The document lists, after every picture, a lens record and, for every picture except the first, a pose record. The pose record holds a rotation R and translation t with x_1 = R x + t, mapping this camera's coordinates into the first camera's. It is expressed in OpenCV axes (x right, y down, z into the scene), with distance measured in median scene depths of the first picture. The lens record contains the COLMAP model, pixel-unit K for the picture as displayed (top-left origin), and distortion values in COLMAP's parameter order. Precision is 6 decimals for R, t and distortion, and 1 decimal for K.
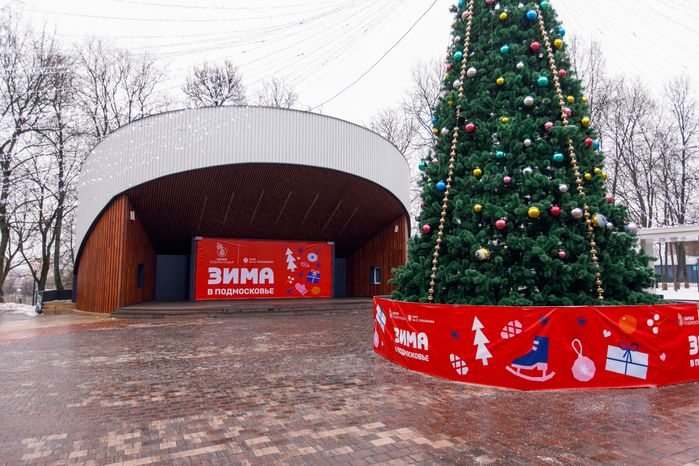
lens RADIAL K [[460.4, 0, 348.6], [0, 460.4, 232.5], [0, 0, 1]] dist [0.001230, 0.000069]
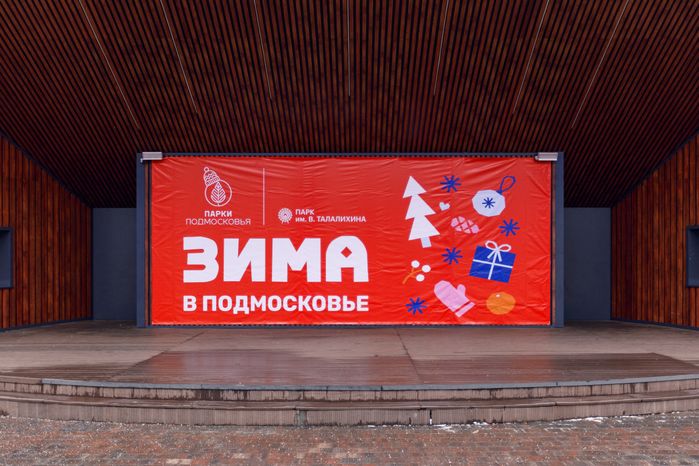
lens RADIAL K [[649.8, 0, 349.4], [0, 649.8, 237.8], [0, 0, 1]] dist [0.000068, 0.000000]
pose [[0.896080, -0.019941, -0.443444, 0.039816], [0.043388, 0.998142, 0.042790, 0.058198], [0.441766, -0.057583, 0.895280, 0.575165]]
